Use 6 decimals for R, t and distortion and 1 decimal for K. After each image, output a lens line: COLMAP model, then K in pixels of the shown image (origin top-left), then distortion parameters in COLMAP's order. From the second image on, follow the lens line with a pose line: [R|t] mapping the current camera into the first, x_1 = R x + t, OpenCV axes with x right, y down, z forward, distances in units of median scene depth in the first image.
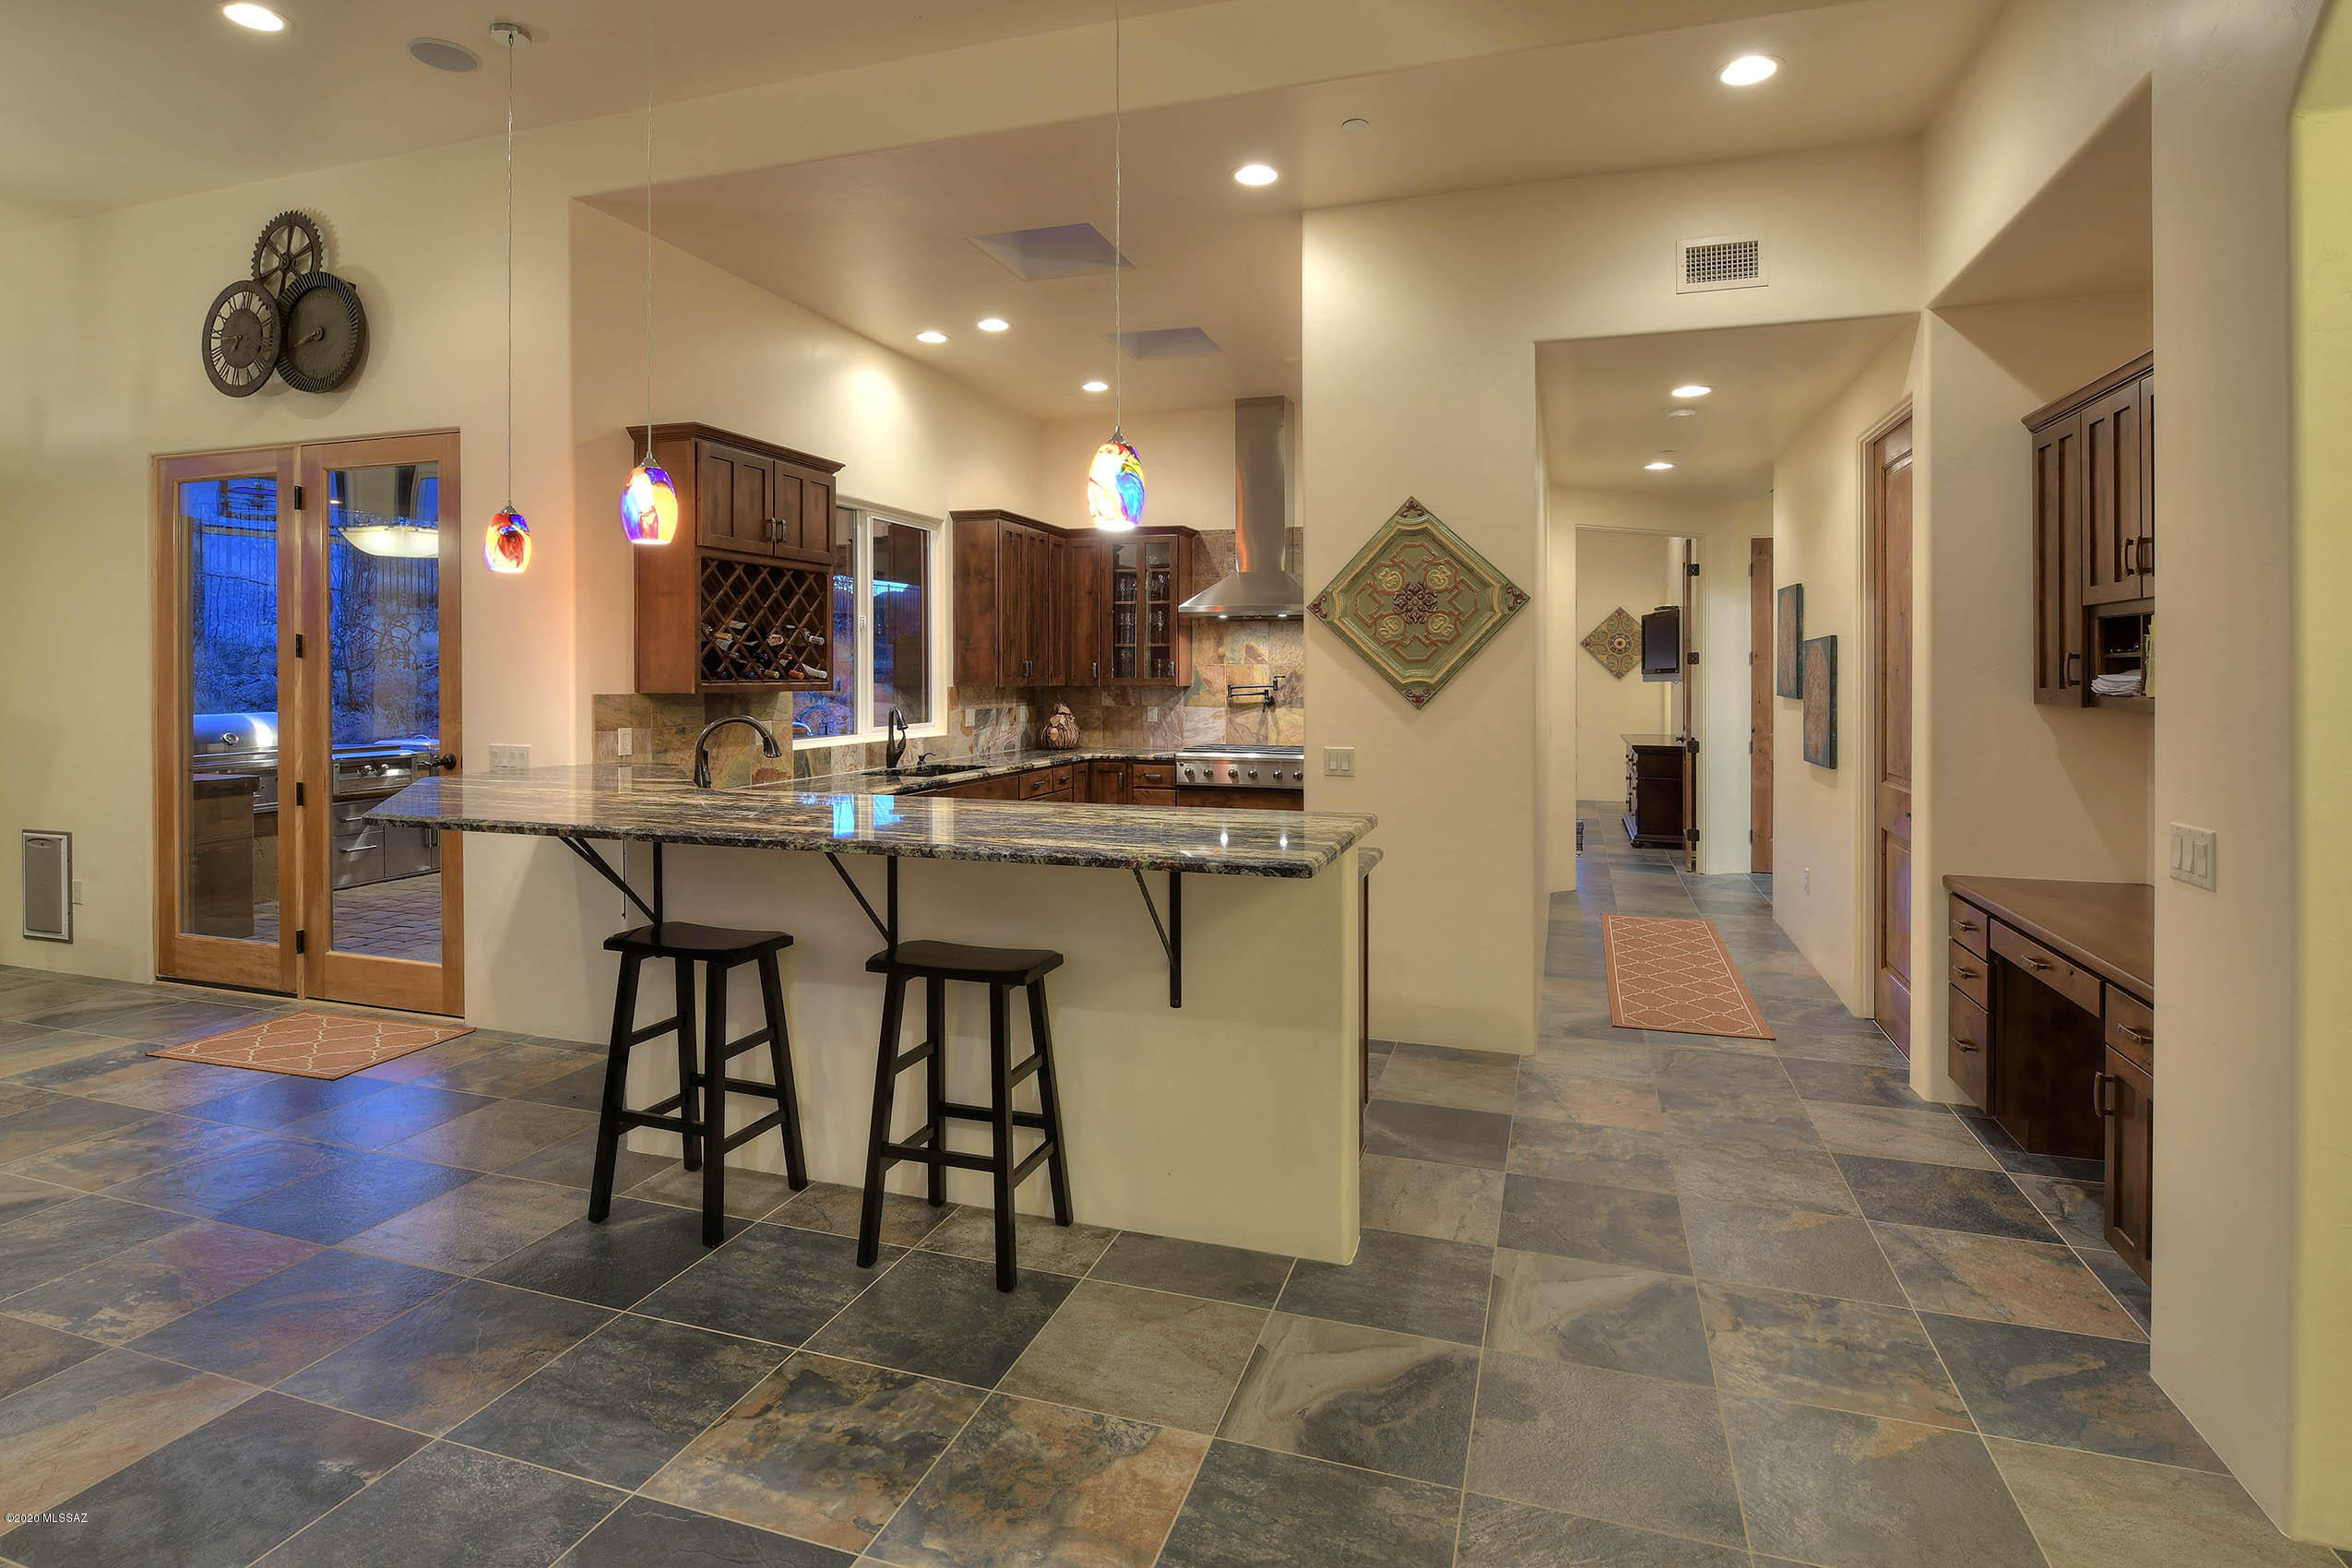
lens RADIAL K [[1176.3, 0, 1131.0], [0, 1176.3, 679.8], [0, 0, 1]] dist [0.001910, 0.001148]
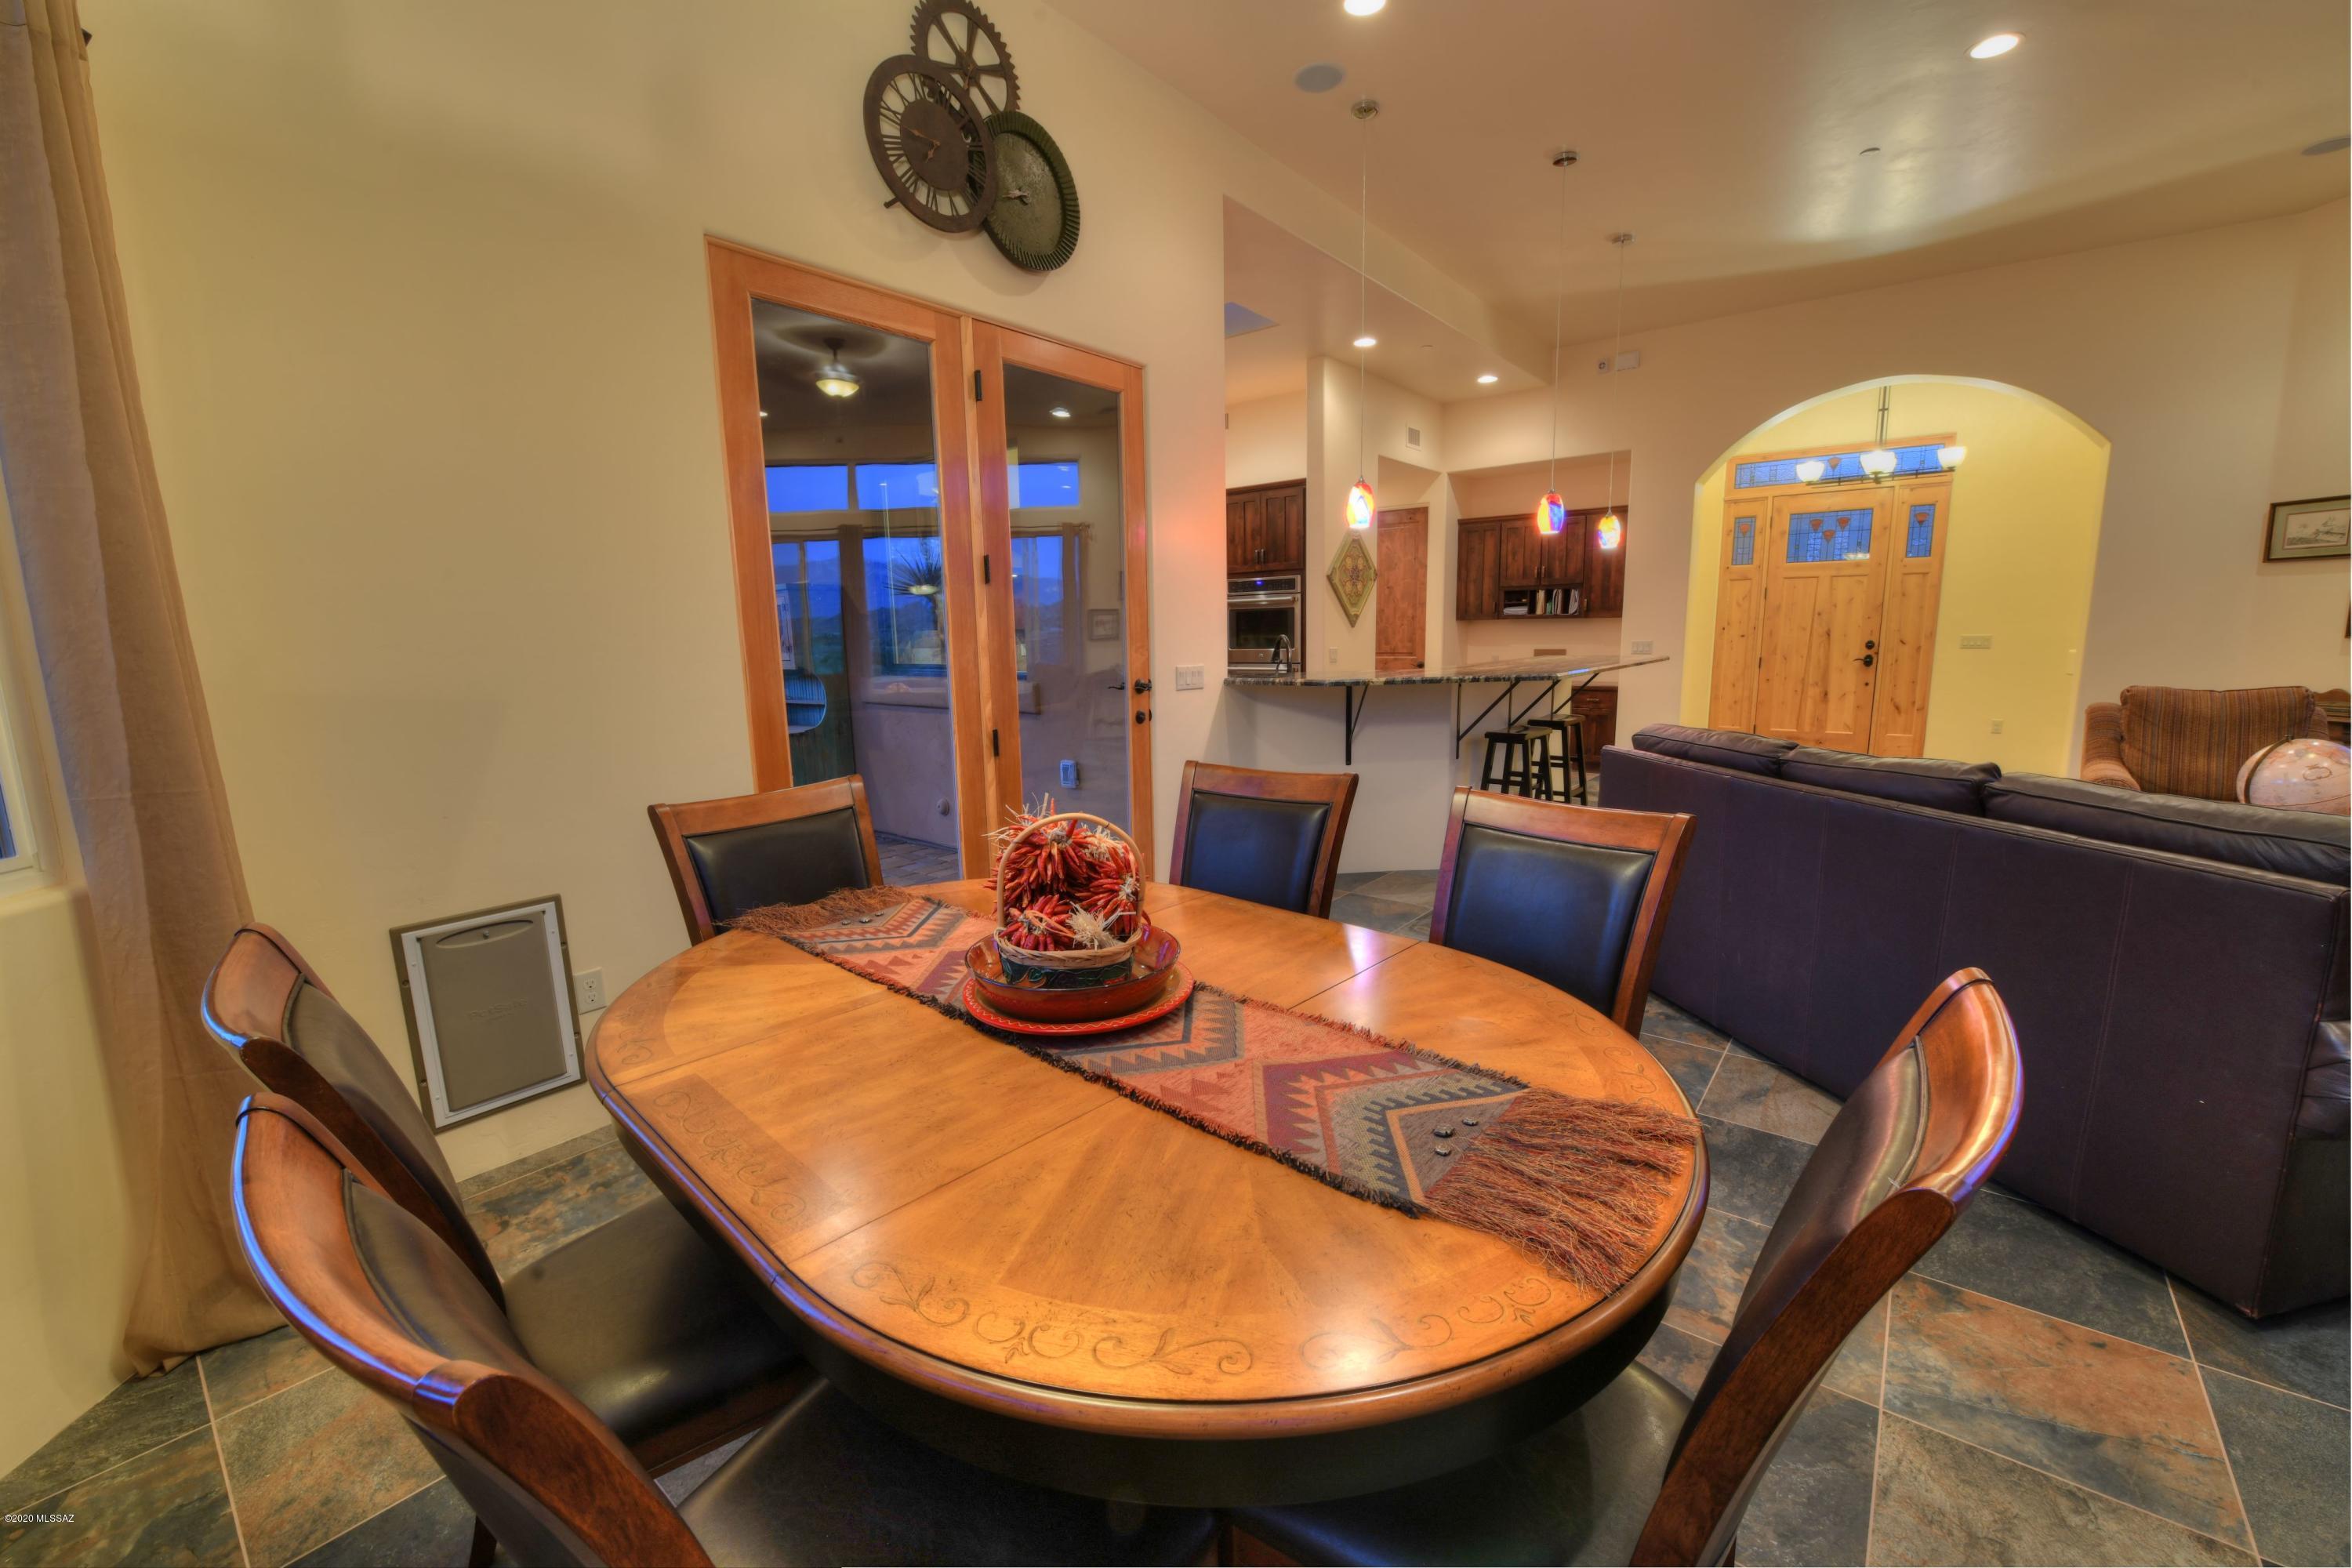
lens RADIAL K [[1002.5, 0, 1160.6], [0, 1002.5, 801.8], [0, 0, 1]] dist [-0.010648, -0.002294]
pose [[0.331836, -0.167690, 0.928313, -1.382504], [0.031108, 0.985483, 0.166897, 0.020363], [-0.942824, -0.026505, 0.332235, 0.651291]]
